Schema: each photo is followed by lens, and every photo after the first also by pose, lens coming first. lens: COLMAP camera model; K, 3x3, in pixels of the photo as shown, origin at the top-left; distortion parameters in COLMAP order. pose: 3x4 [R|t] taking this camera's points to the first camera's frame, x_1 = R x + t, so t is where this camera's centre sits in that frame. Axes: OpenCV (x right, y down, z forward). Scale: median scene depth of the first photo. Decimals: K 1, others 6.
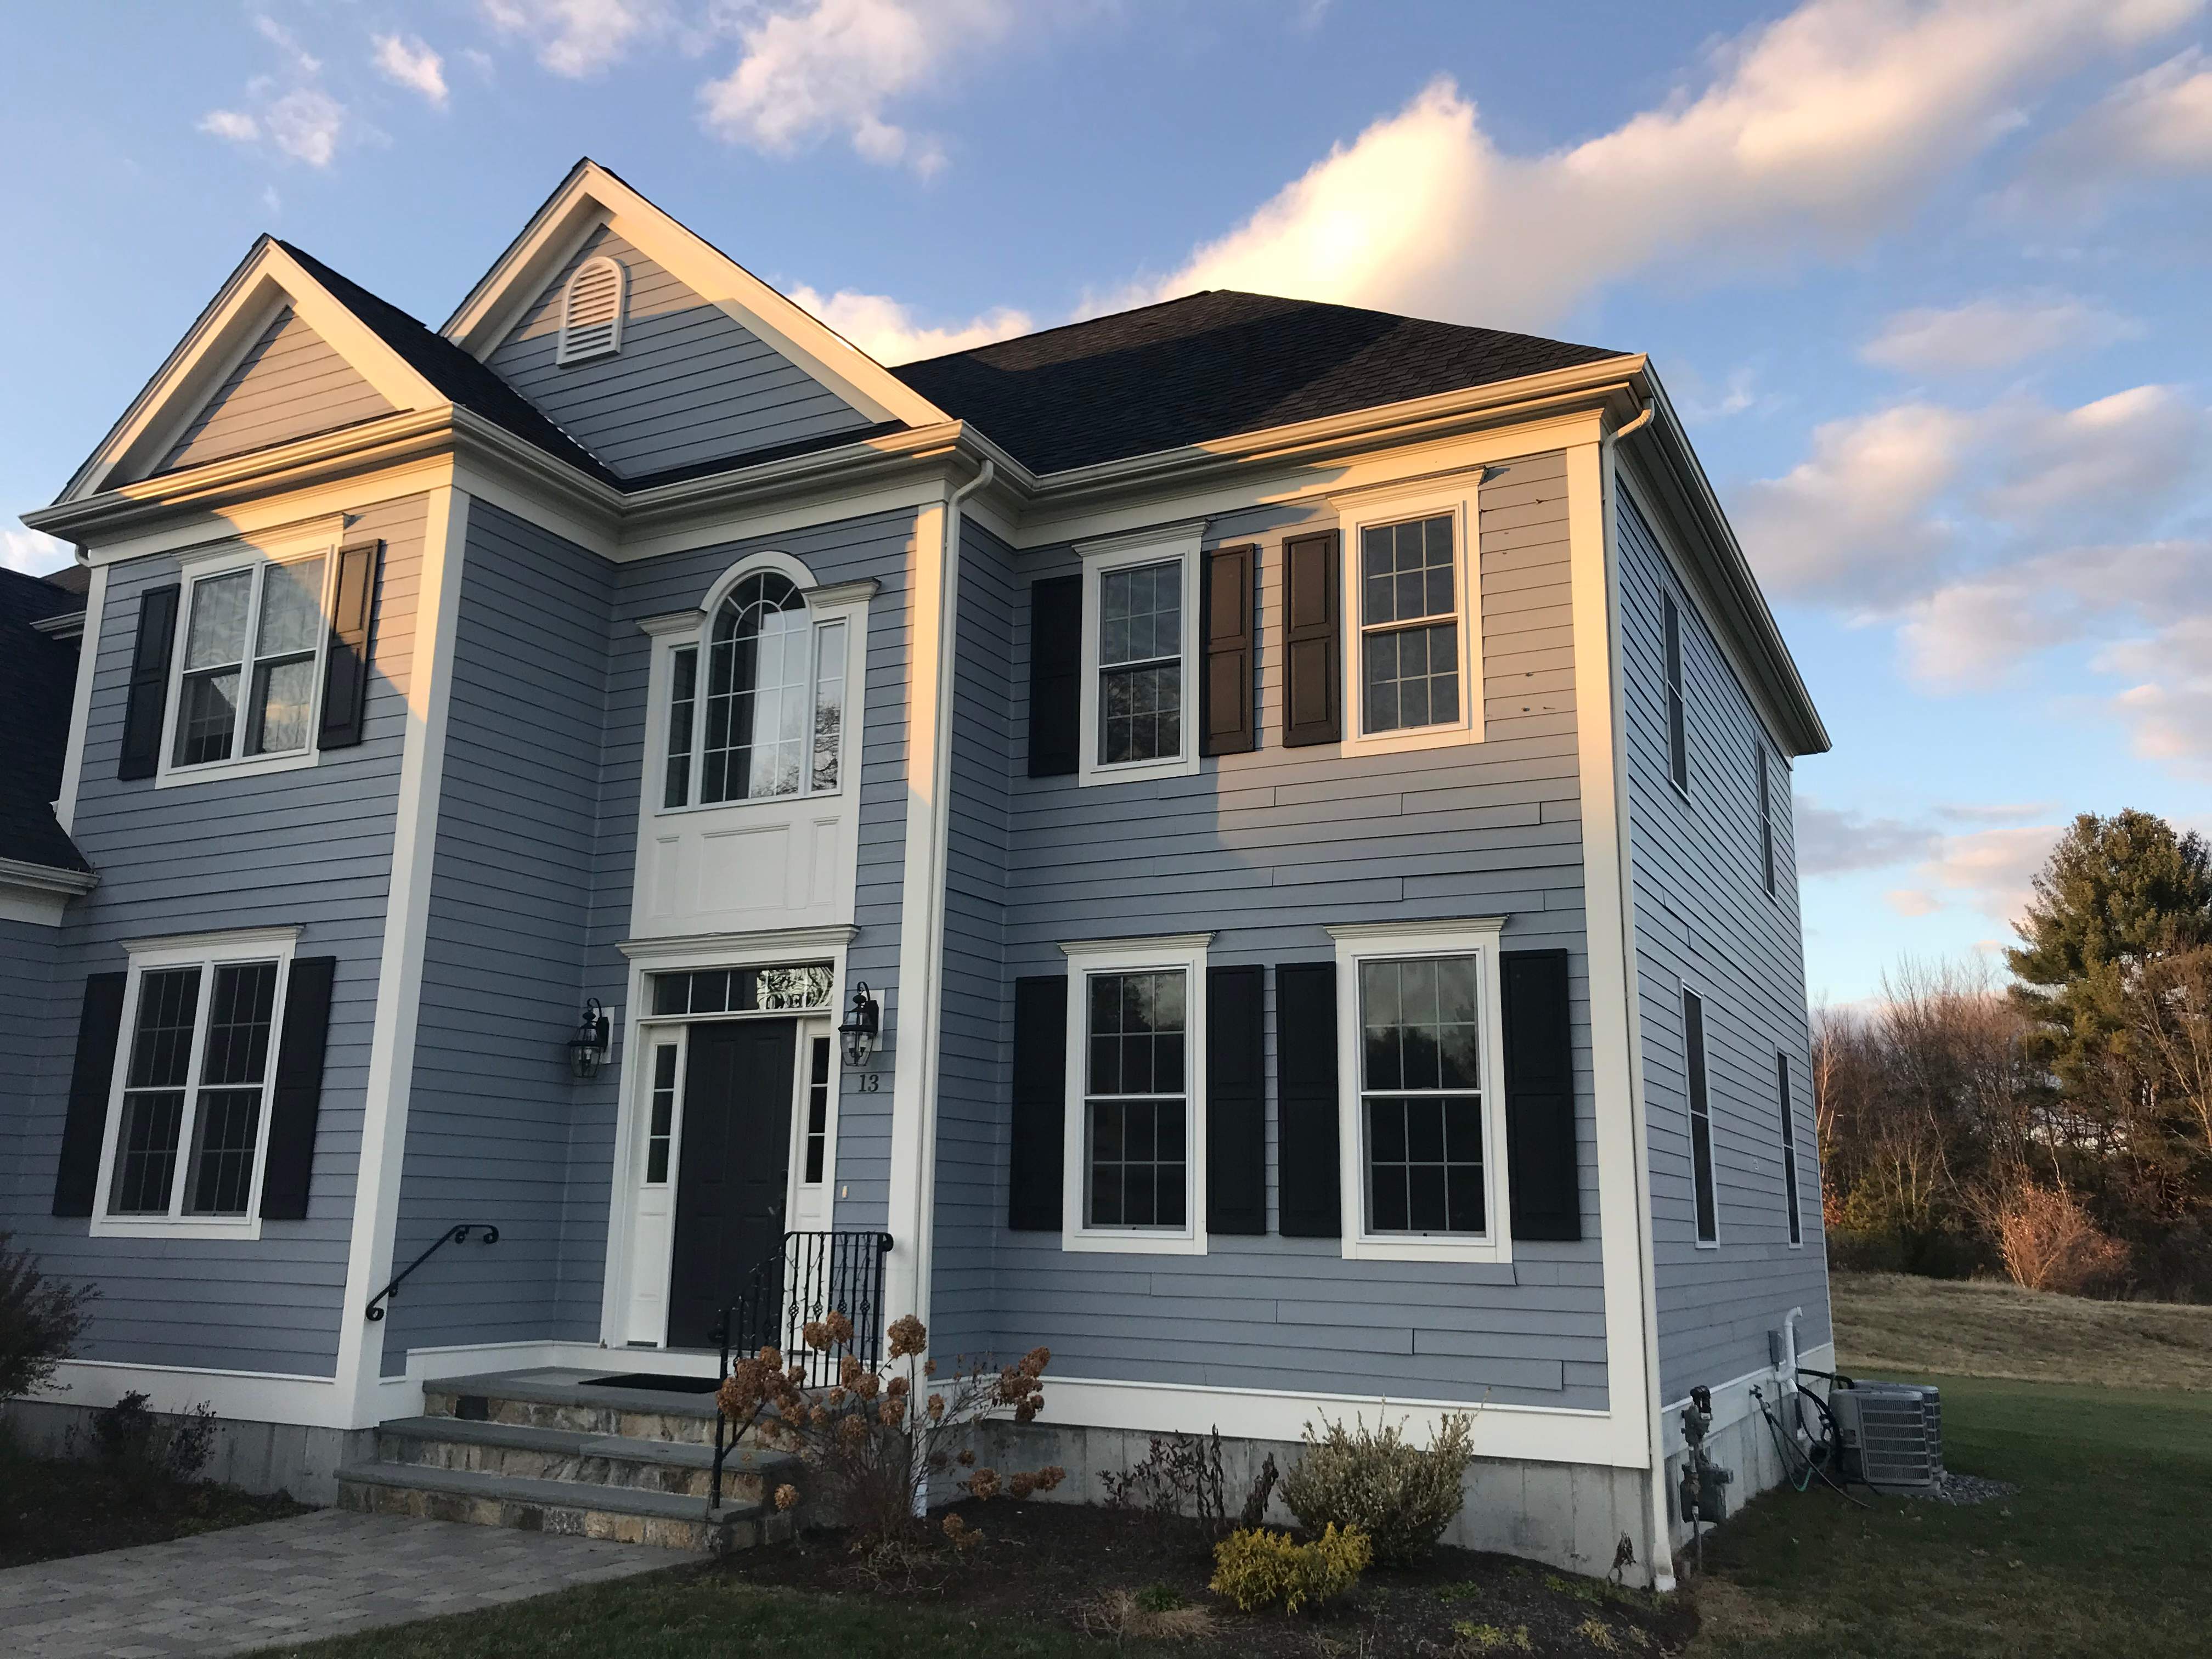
lens RADIAL K [[1818.5, 0, 1097.1], [0, 1818.5, 811.7], [0, 0, 1]] dist [0.034881, -0.017292]
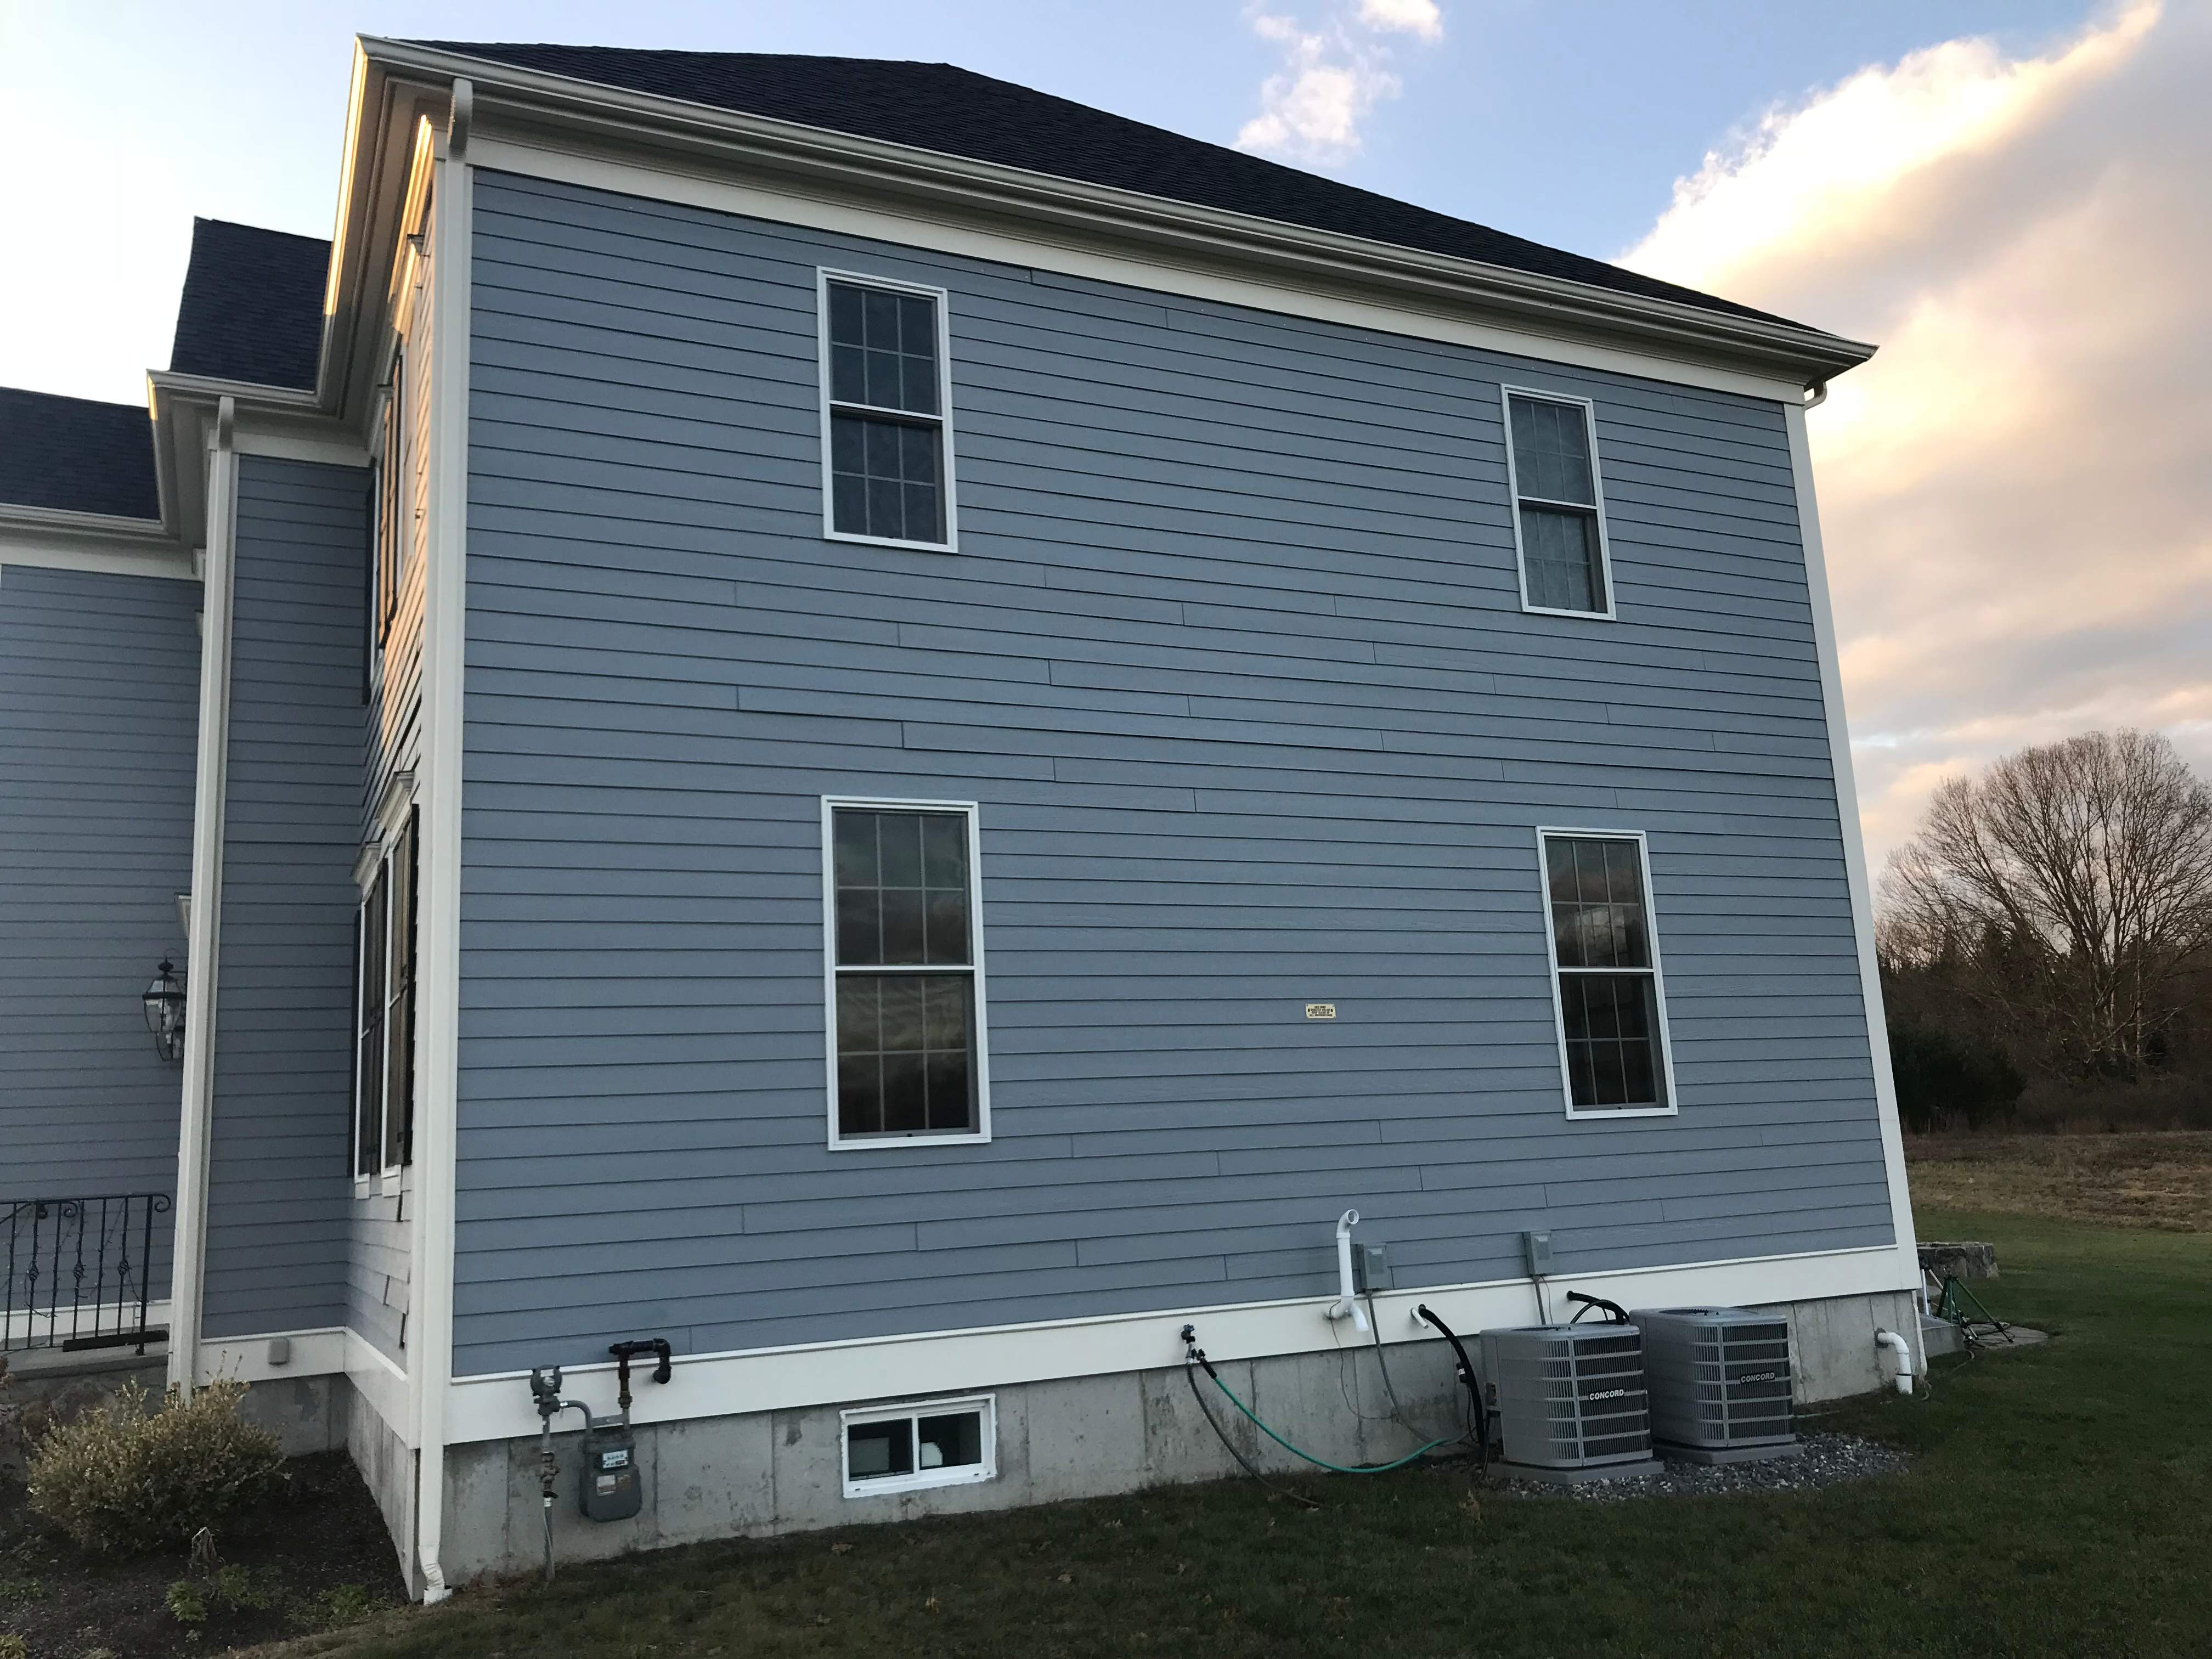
lens RADIAL K [[1796.0, 0, 1097.1], [0, 1796.0, 817.9], [0, 0, 1]] dist [0.012496, 0.014132]
pose [[0.797643, -0.167836, -0.579307, 0.830575], [0.192911, 0.981040, -0.018607, 0.134557], [0.571446, -0.096913, 0.814897, 0.462985]]
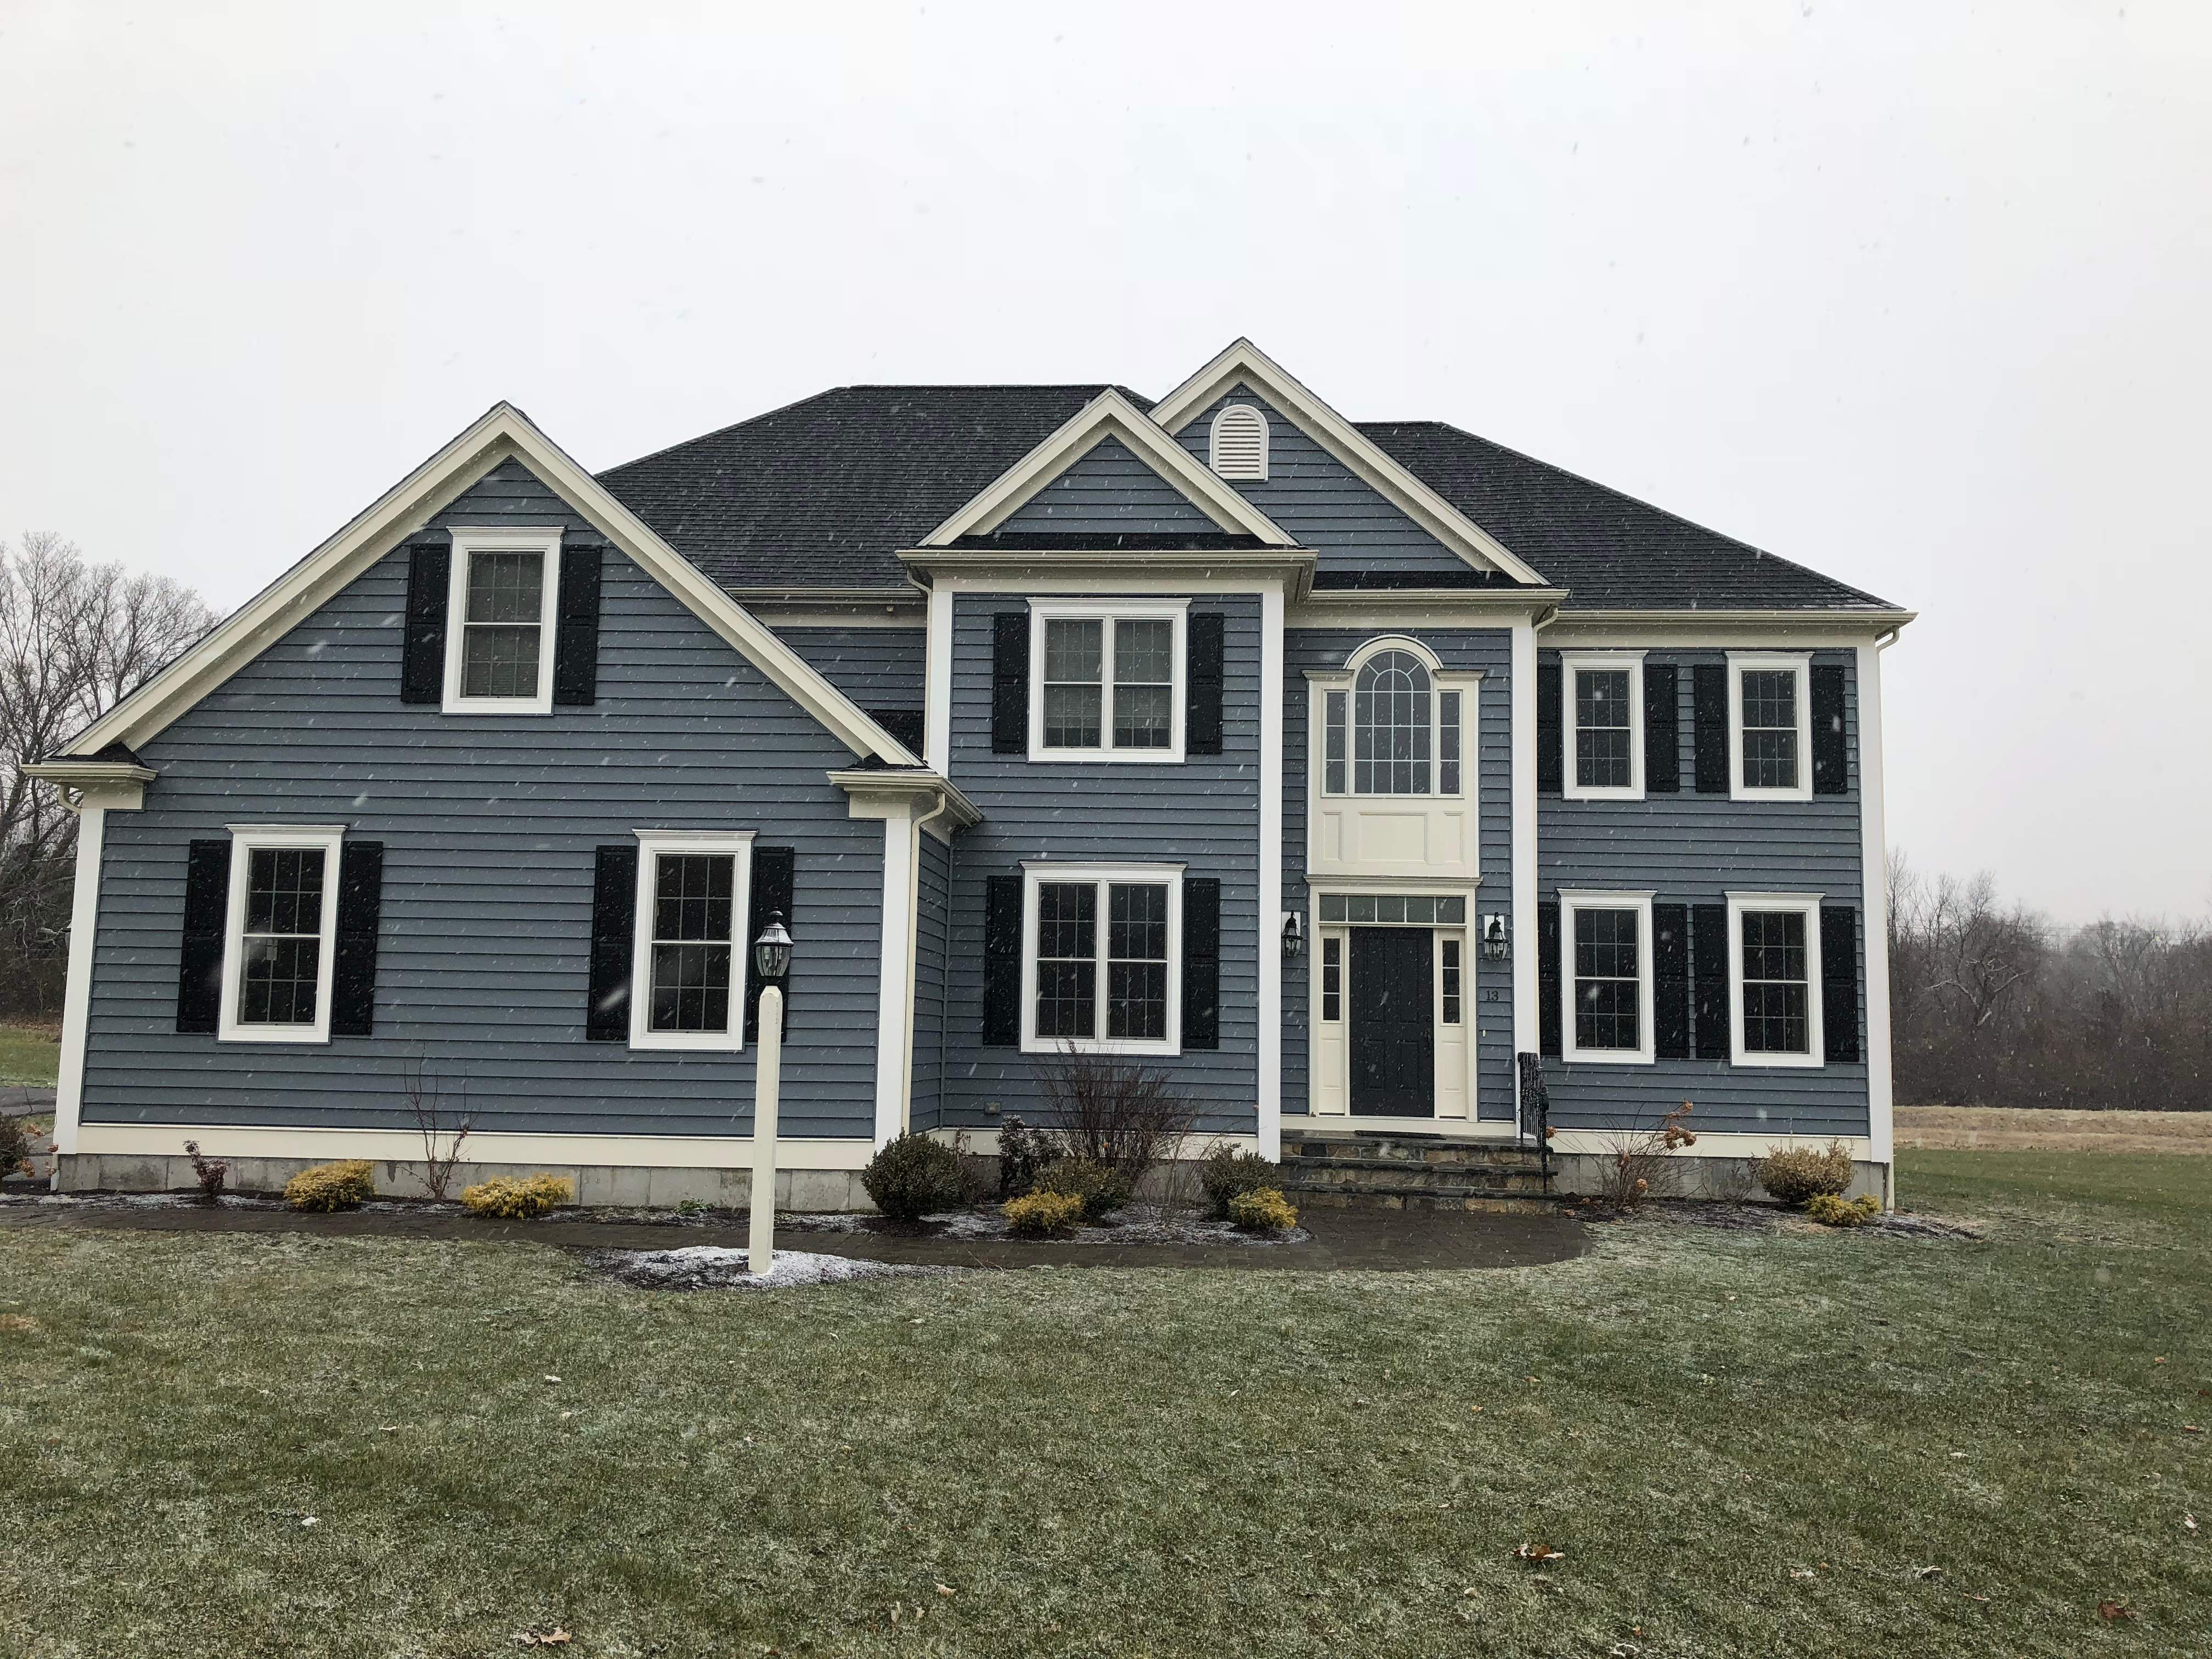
lens RADIAL K [[1799.1, 0, 1121.4], [0, 1799.1, 851.6], [0, 0, 1]] dist [0.055221, -0.003156]
pose [[0.907429, 0.042909, 0.418009, -1.127840], [-0.093864, 0.990335, 0.102105, -0.101664], [-0.409588, -0.131889, 0.902686, -0.388844]]
